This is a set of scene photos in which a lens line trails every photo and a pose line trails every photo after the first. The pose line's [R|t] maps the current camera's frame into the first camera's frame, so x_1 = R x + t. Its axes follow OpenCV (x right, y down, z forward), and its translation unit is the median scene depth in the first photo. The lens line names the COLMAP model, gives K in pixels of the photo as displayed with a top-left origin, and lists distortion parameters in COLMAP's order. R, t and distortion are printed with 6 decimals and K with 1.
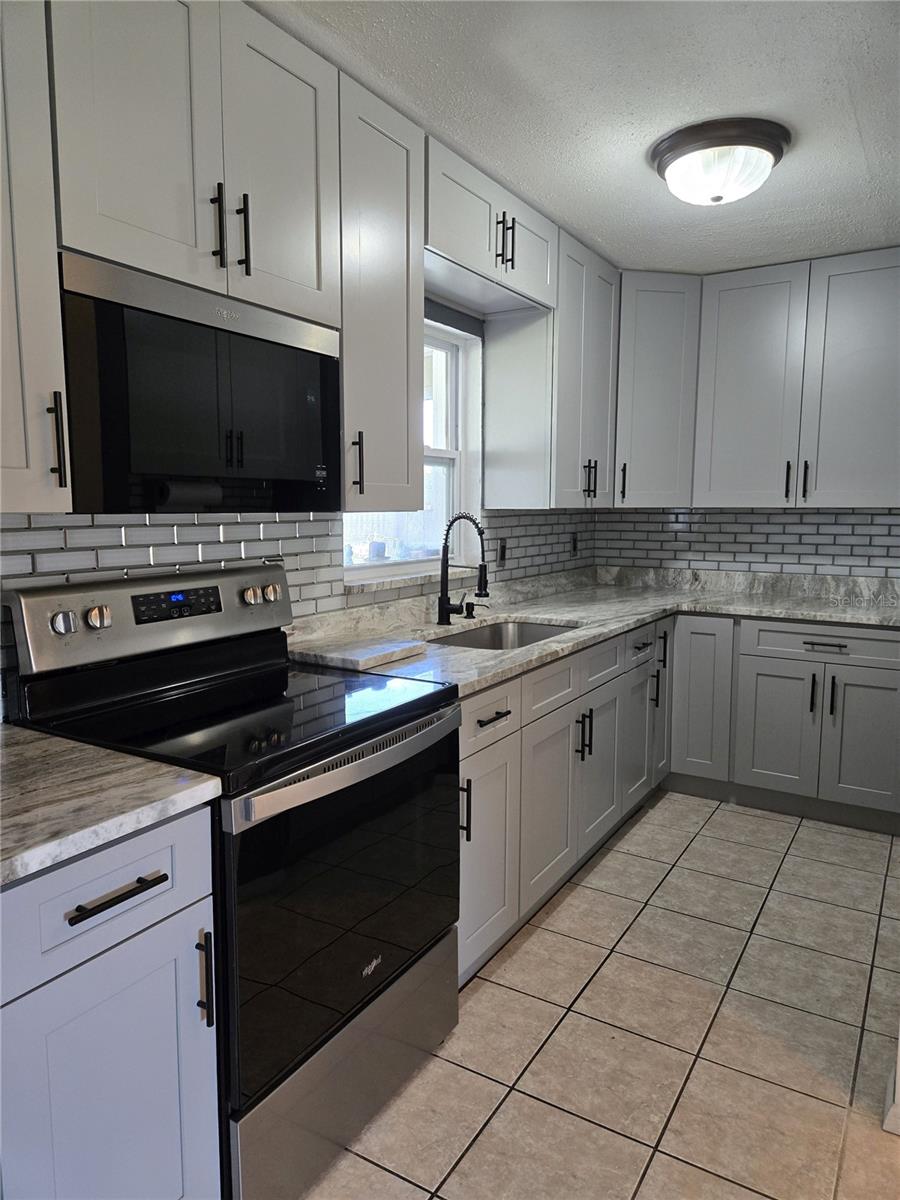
lens RADIAL K [[805.4, 0, 441.2], [0, 805.4, 598.5], [0, 0, 1]] dist [0.050955, -0.034663]
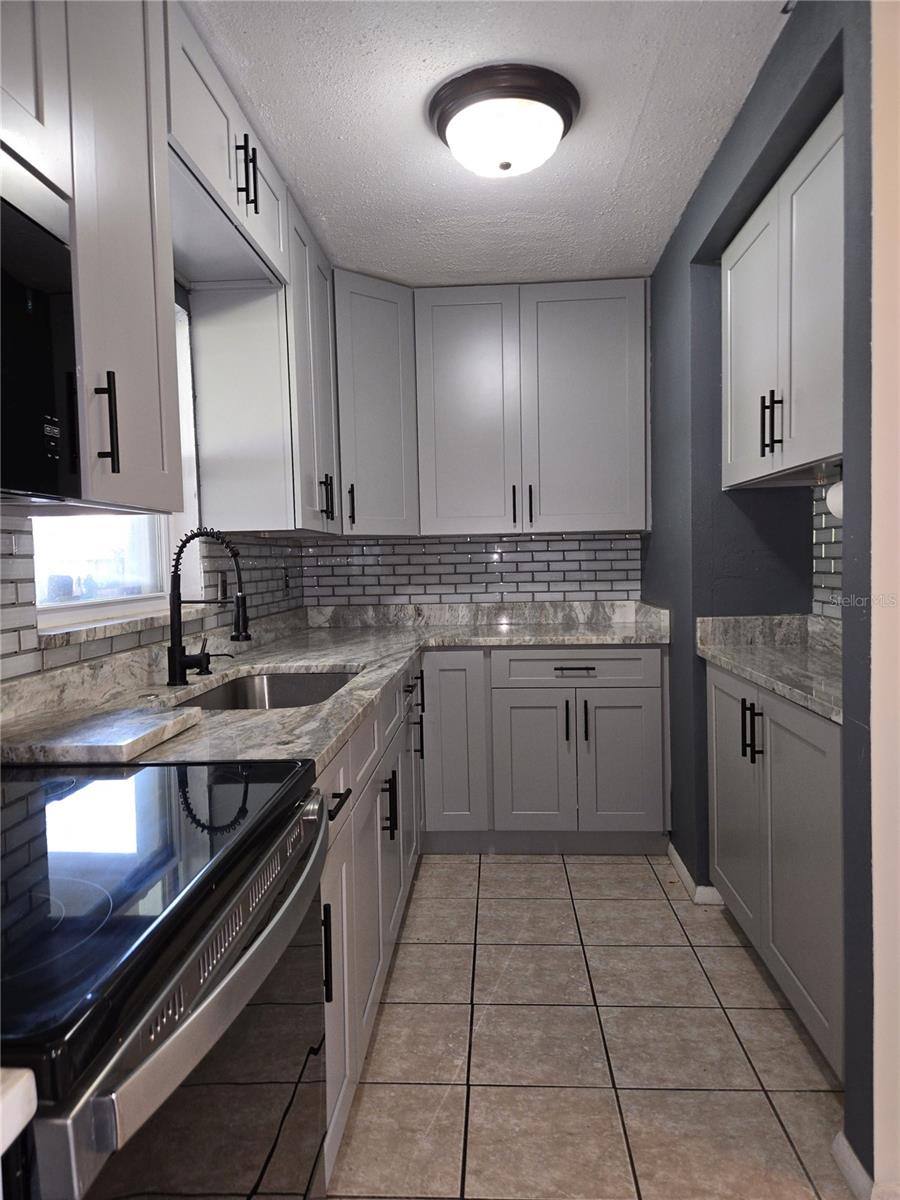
lens RADIAL K [[805.4, 0, 457.7], [0, 805.4, 595.4], [0, 0, 1]] dist [0.050955, -0.034663]
pose [[0.874854, -0.043605, 0.482420, -0.112210], [0.080863, 0.995111, -0.056695, 0.012674], [-0.477589, 0.088610, 0.874103, 0.220361]]
